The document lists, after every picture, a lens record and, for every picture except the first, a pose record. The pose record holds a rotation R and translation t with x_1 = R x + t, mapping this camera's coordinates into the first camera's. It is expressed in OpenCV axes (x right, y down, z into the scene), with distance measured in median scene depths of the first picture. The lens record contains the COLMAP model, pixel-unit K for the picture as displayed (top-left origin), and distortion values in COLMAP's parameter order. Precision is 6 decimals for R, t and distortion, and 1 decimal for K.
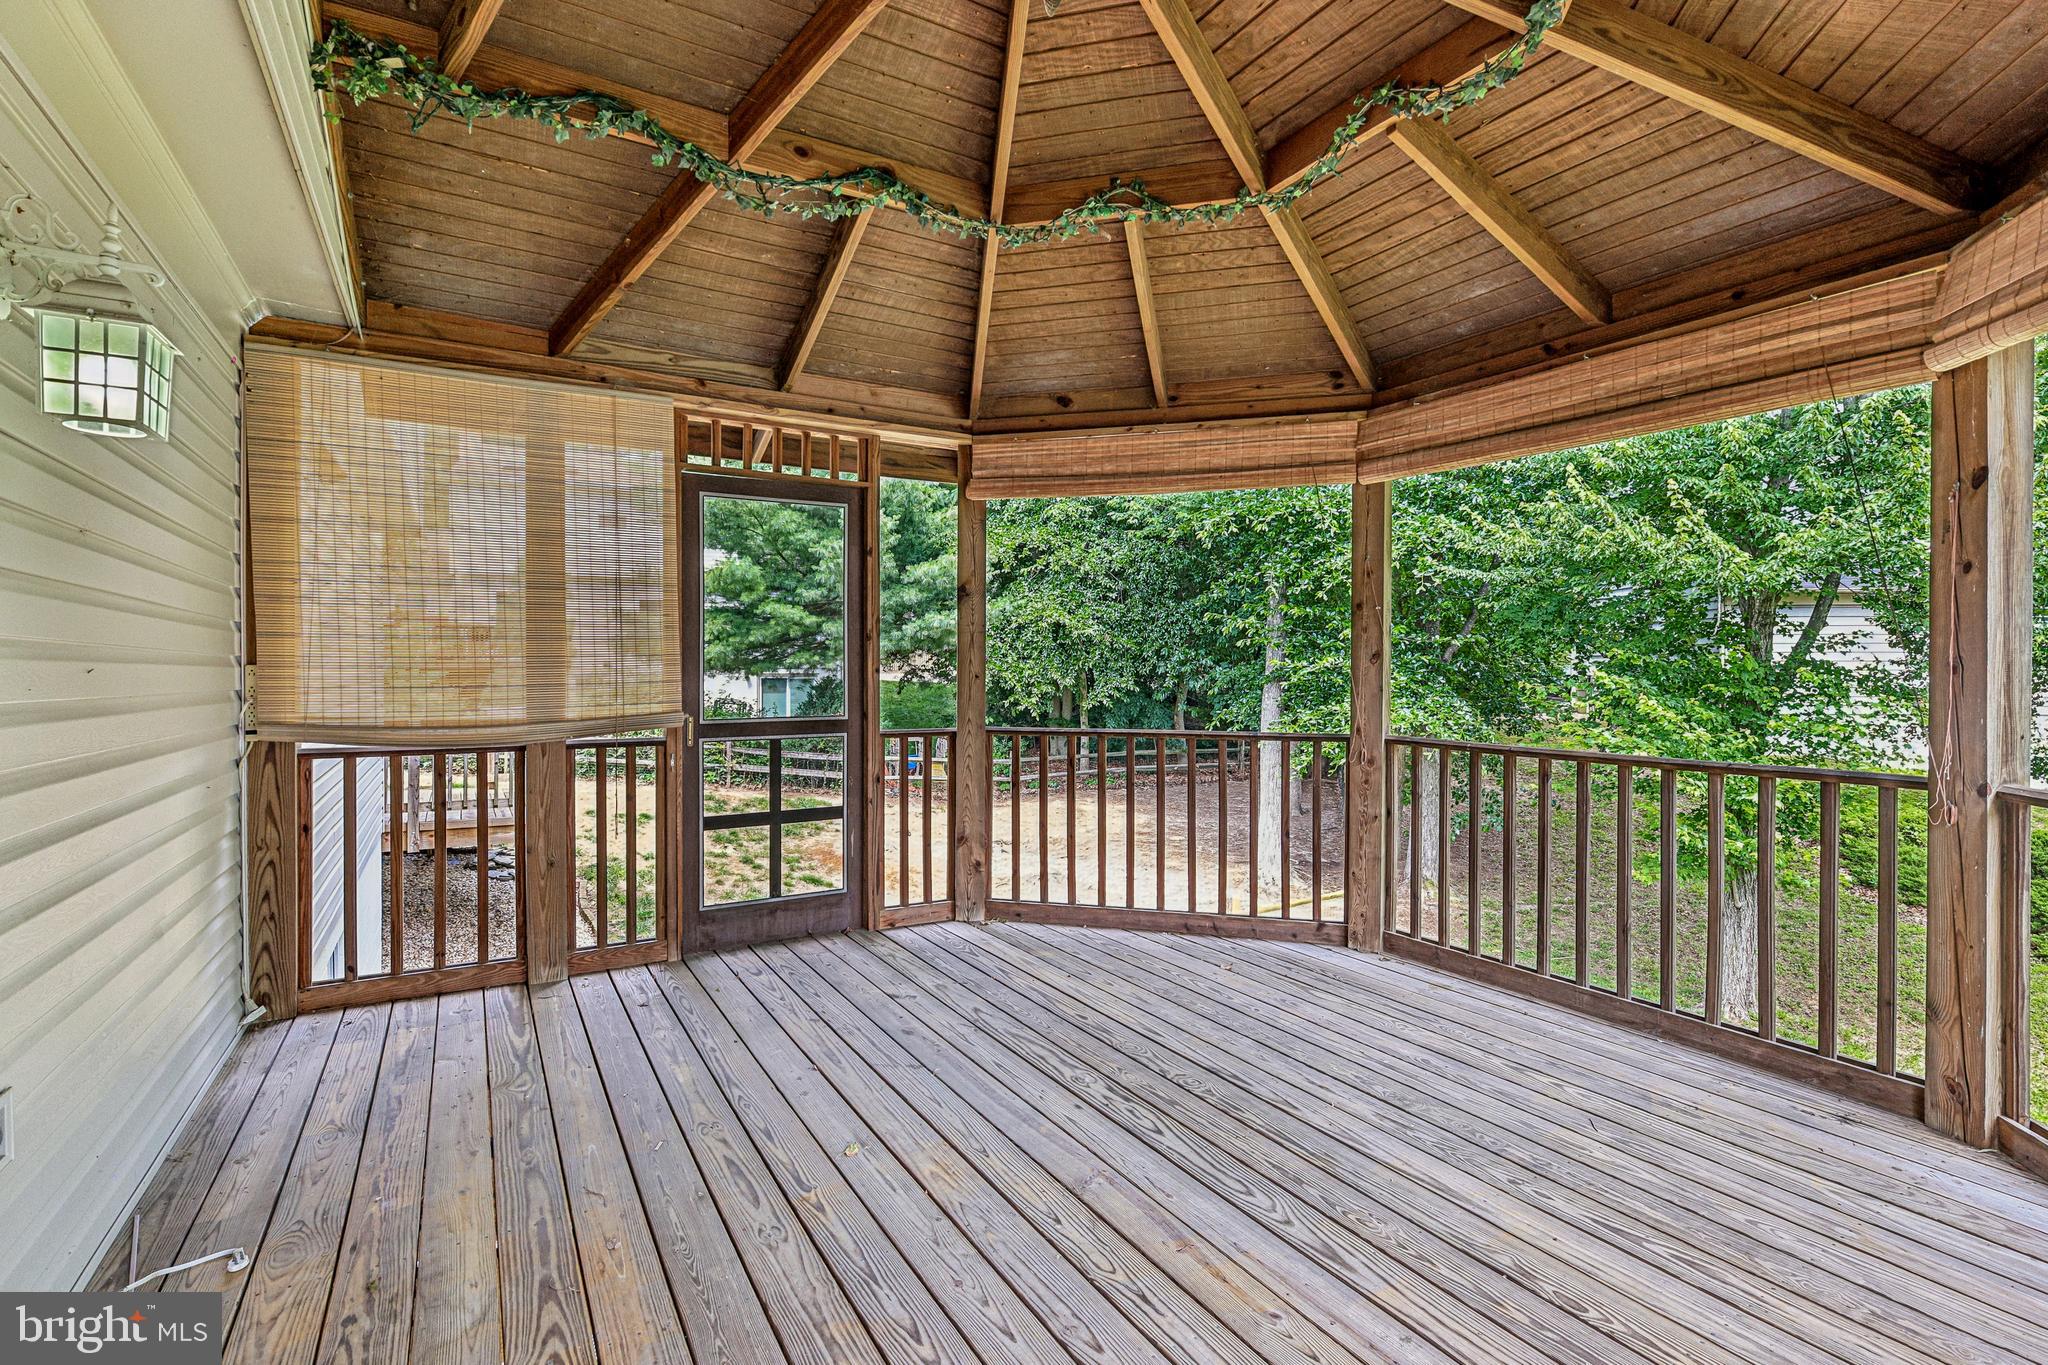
lens RADIAL K [[906.2, 0, 1024.0], [0, 906.2, 682.5], [0, 0, 1]] dist [0.004041, -0.000060]
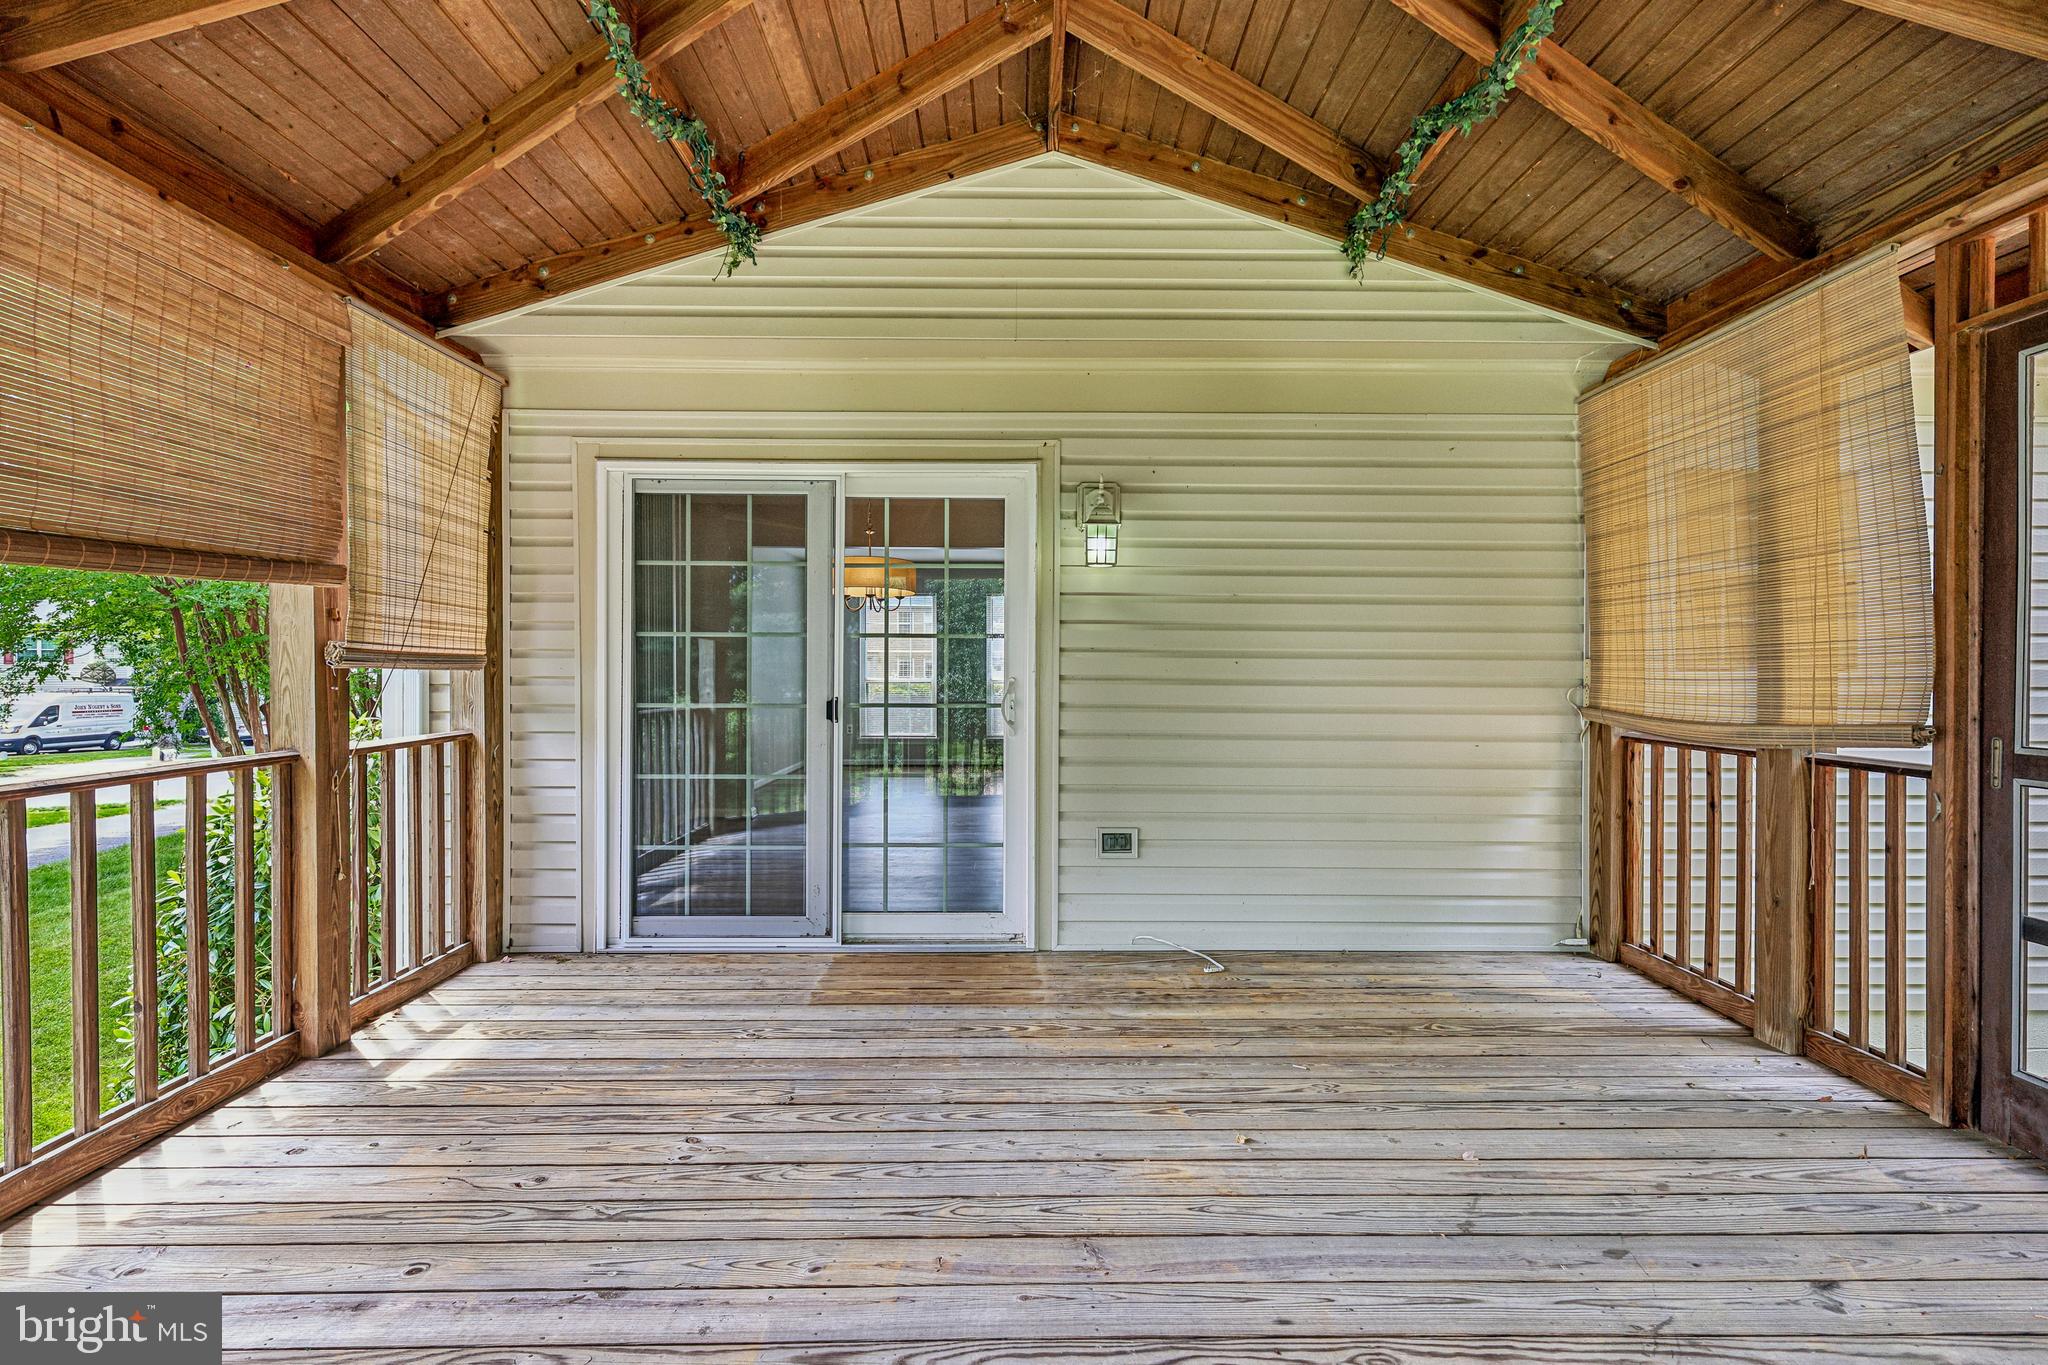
lens RADIAL K [[906.2, 0, 1024.0], [0, 906.2, 682.5], [0, 0, 1]] dist [0.004041, -0.000060]
pose [[-0.505500, 0.007563, -0.862793, 0.581763], [-0.009256, 0.999857, 0.014188, 0.002378], [0.862777, 0.015158, -0.505358, 0.954204]]
